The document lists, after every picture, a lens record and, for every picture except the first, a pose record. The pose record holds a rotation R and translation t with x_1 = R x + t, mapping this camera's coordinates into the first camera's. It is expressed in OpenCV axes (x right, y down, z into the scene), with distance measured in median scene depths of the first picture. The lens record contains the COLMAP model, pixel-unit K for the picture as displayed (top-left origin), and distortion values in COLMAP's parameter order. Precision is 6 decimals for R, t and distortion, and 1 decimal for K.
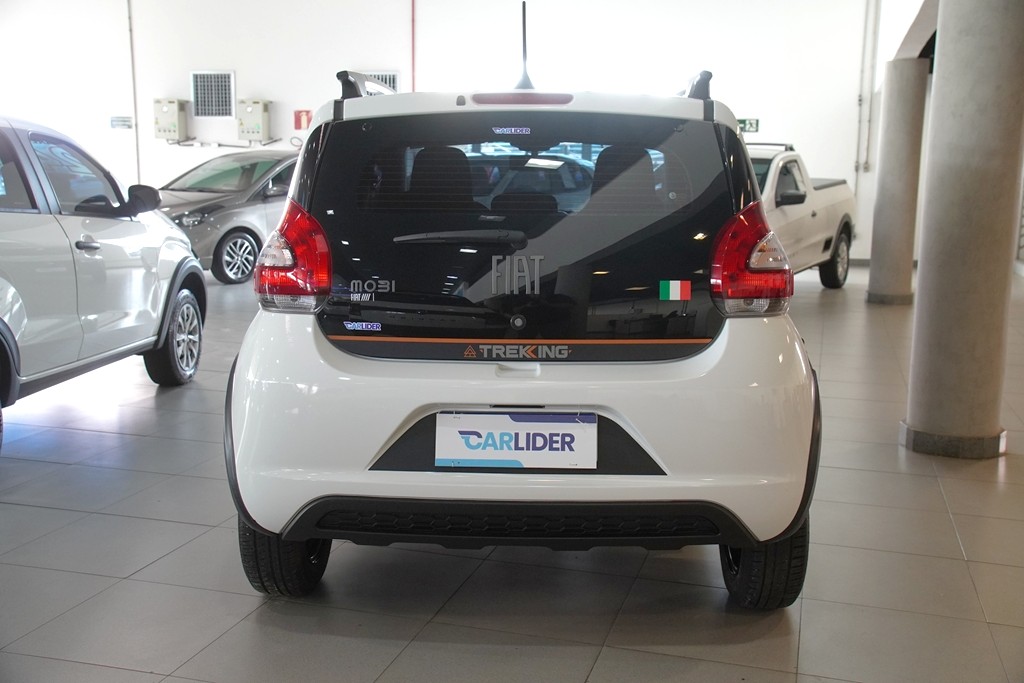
lens RADIAL K [[1041.1, 0, 512.0], [0, 1041.1, 341.5], [0, 0, 1]] dist [0.006757, 0.017583]
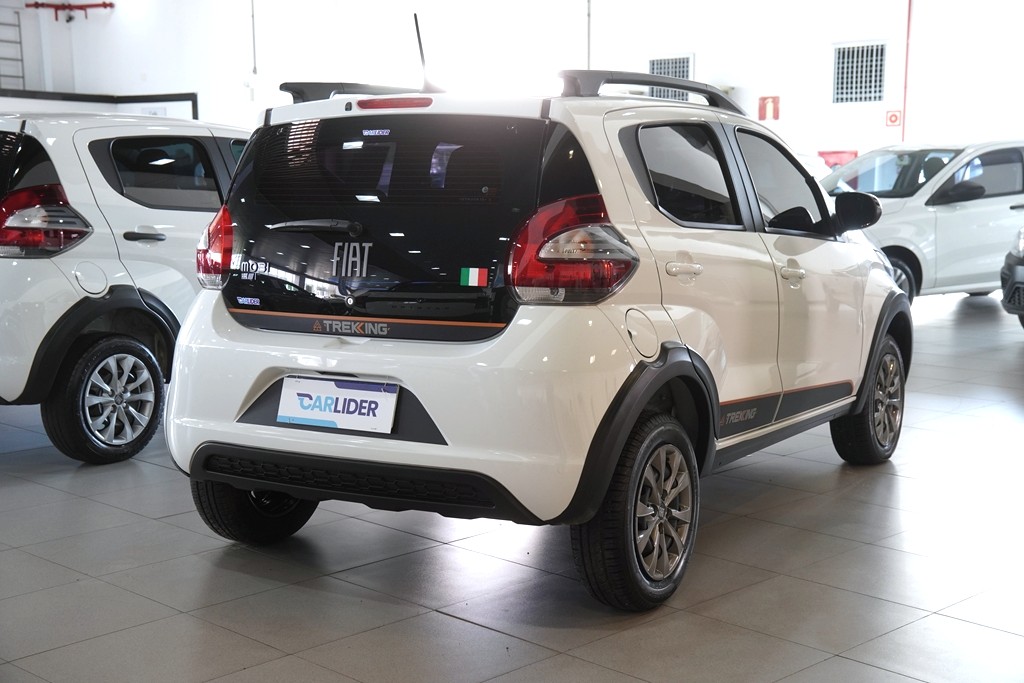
lens RADIAL K [[1366.8, 0, 512.0], [0, 1366.8, 341.5], [0, 0, 1]] dist [0.186374, 0.049541]
pose [[0.881813, 0.046265, -0.469324, 0.862982], [-0.065238, 0.997575, -0.024237, 0.049863], [0.467065, 0.051990, 0.882693, -0.234001]]
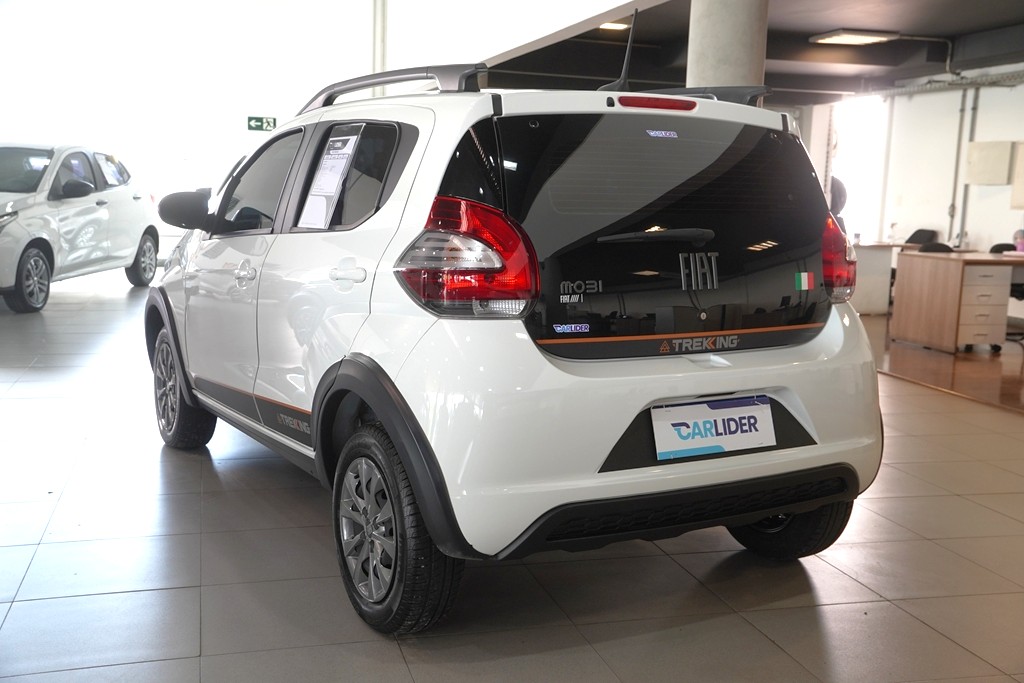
lens RADIAL K [[1099.2, 0, 512.0], [0, 1099.2, 341.5], [0, 0, 1]] dist [0.020237, 0.012906]
pose [[0.846483, -0.061382, 0.528866, -0.748939], [0.066187, 0.997758, 0.009867, -0.016412], [-0.528286, 0.026652, 0.848648, 0.154767]]
